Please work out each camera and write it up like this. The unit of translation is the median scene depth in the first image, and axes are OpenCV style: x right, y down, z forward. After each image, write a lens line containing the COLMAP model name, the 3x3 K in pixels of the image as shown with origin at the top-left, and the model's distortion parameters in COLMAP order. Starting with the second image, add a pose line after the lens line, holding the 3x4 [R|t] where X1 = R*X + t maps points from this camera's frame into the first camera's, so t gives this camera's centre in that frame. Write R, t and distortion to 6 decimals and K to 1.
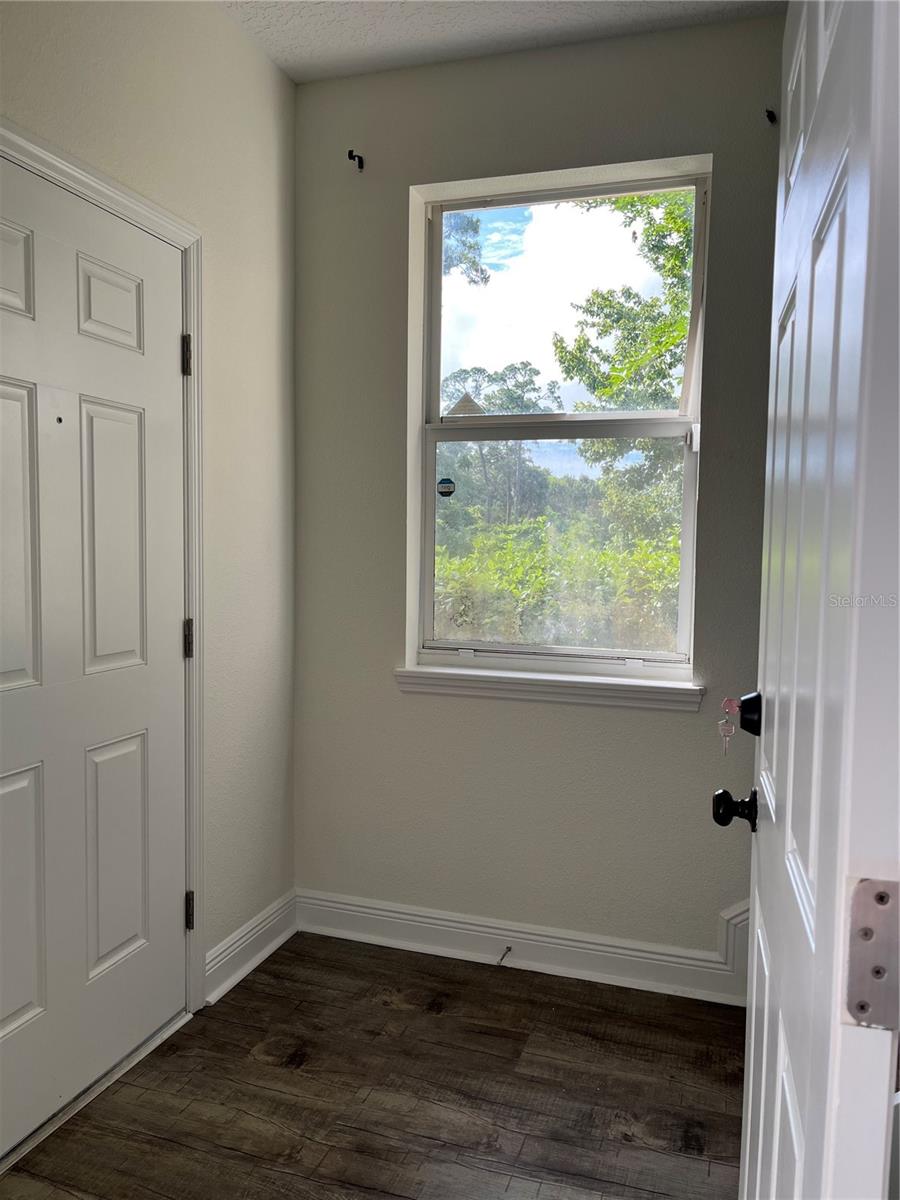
lens RADIAL K [[909.2, 0, 449.8], [0, 909.2, 599.7], [0, 0, 1]] dist [0.028456, -0.073017]
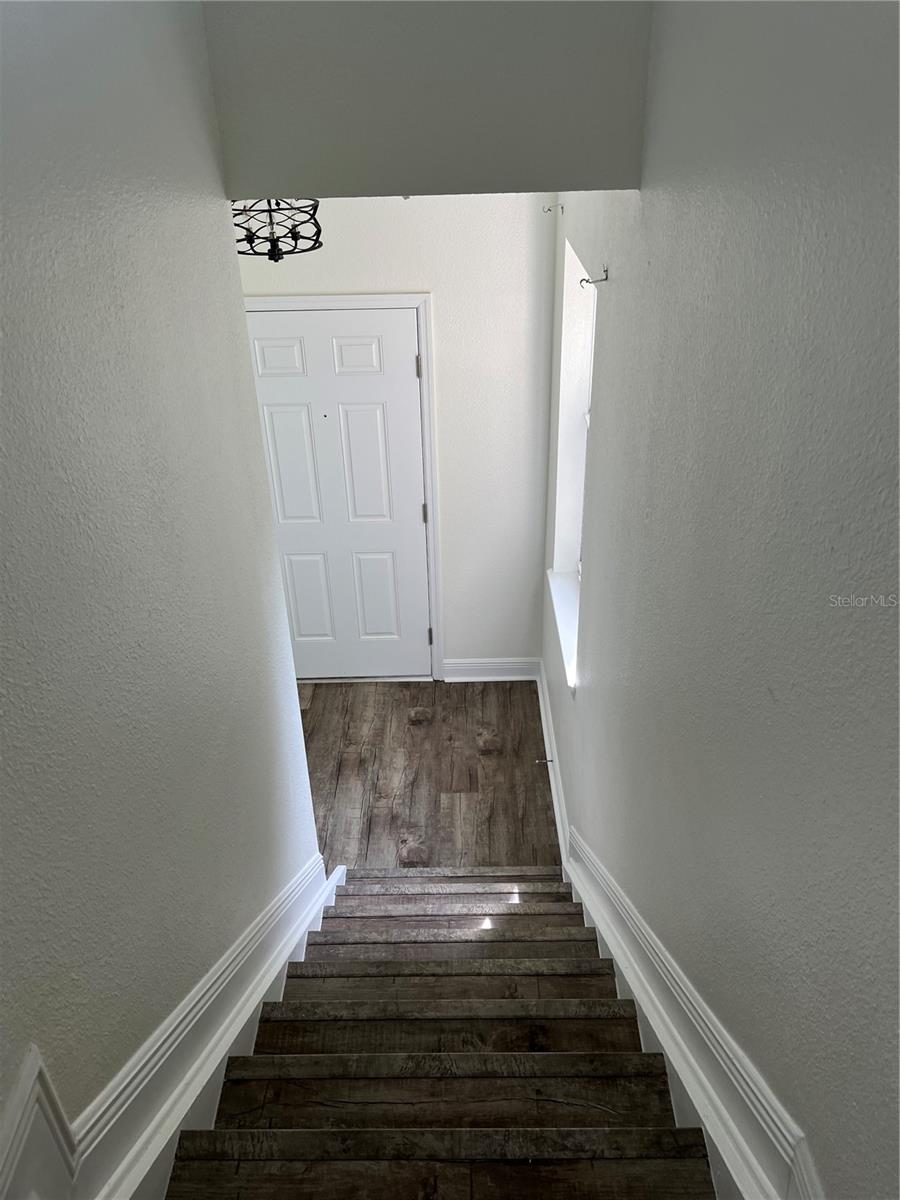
lens RADIAL K [[909.2, 0, 449.5], [0, 909.2, 600.0], [0, 0, 1]] dist [0.028456, -0.073017]
pose [[0.302233, 0.475952, -0.825908, 1.439806], [-0.028195, 0.870512, 0.491338, -0.765301], [0.952817, -0.125212, 0.276517, 0.530017]]
